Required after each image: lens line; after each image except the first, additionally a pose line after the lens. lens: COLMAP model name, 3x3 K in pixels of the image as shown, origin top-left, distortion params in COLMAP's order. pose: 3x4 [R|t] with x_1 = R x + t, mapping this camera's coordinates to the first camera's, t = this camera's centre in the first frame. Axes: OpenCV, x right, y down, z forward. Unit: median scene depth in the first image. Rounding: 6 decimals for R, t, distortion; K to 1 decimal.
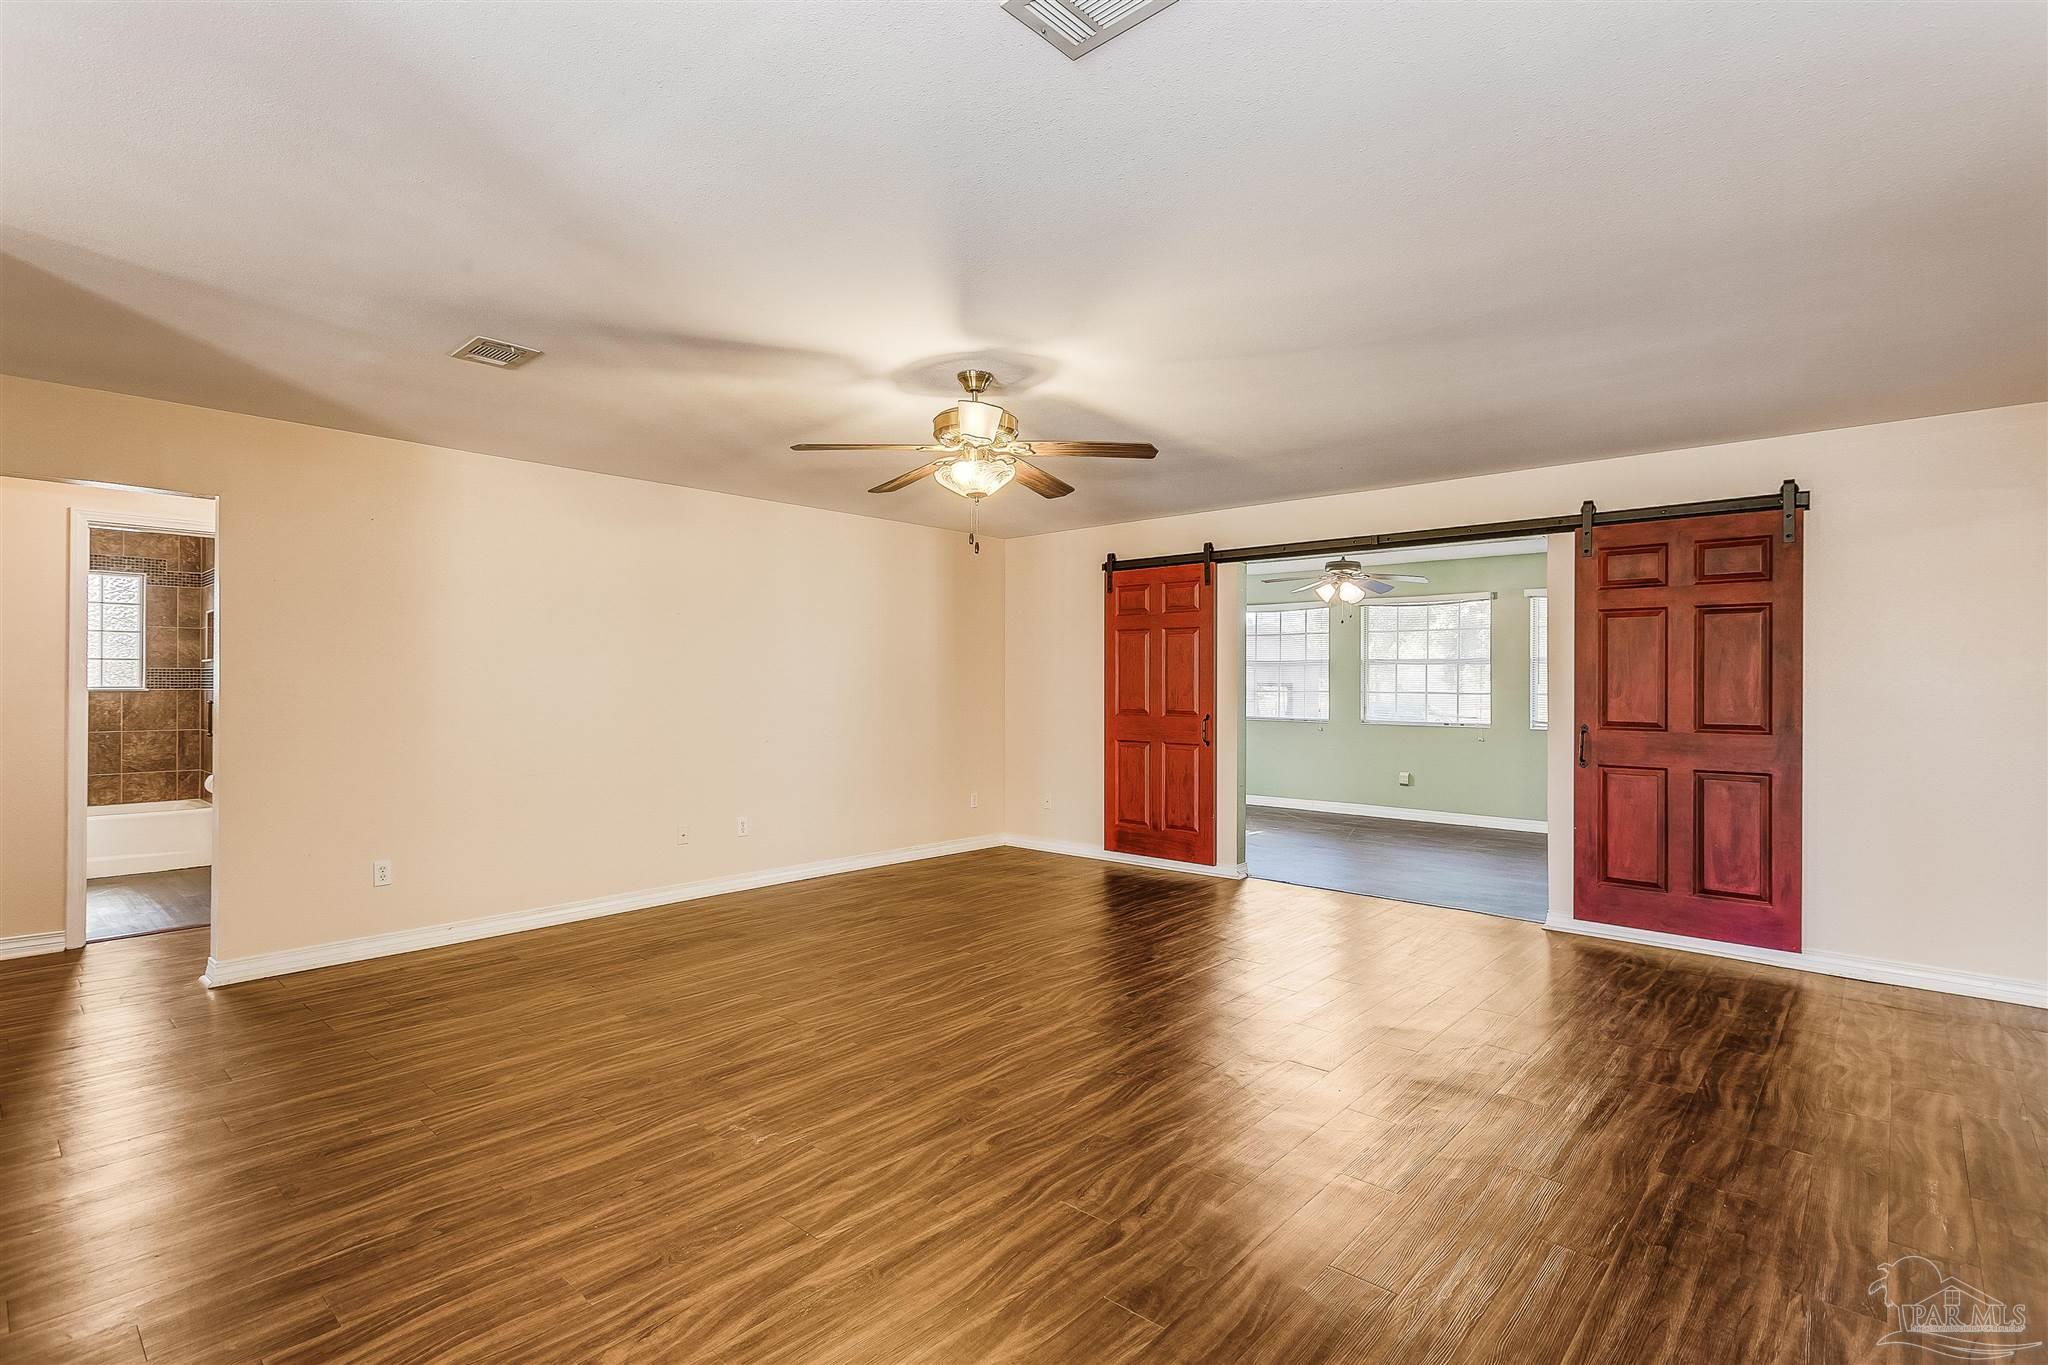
lens RADIAL K [[968.7, 0, 1016.5], [0, 968.7, 680.1], [0, 0, 1]] dist [-0.001555, 0.001409]
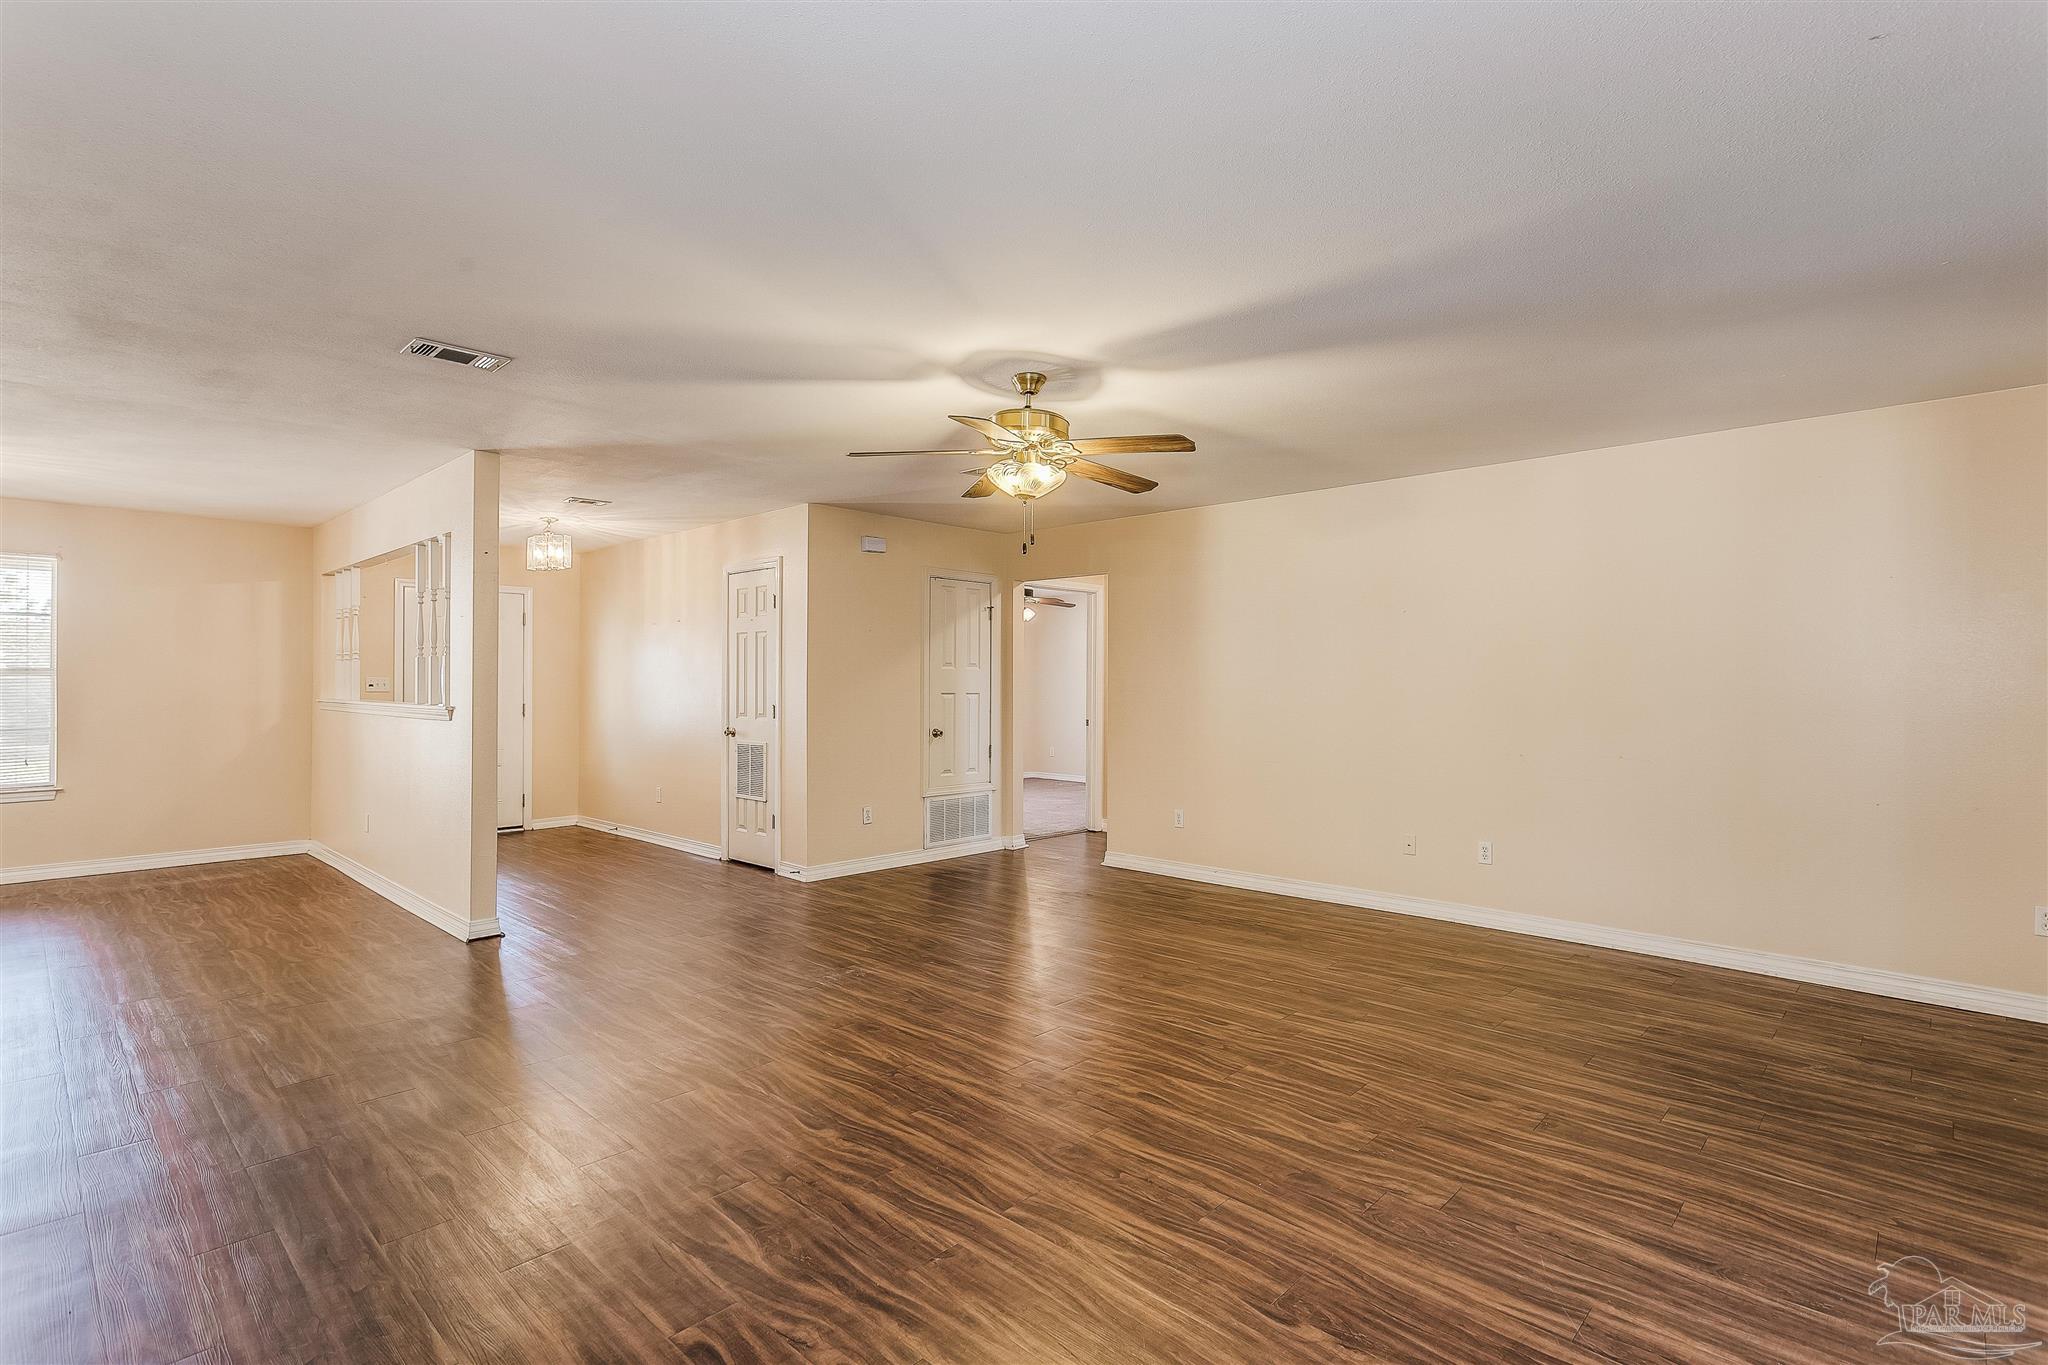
lens RADIAL K [[968.7, 0, 1016.5], [0, 968.7, 680.1], [0, 0, 1]] dist [-0.001555, 0.001409]
pose [[-0.028569, -0.006365, -0.999572, 0.716921], [0.002267, 0.999977, -0.006432, 0.005169], [0.999589, -0.002450, -0.028554, 0.753020]]
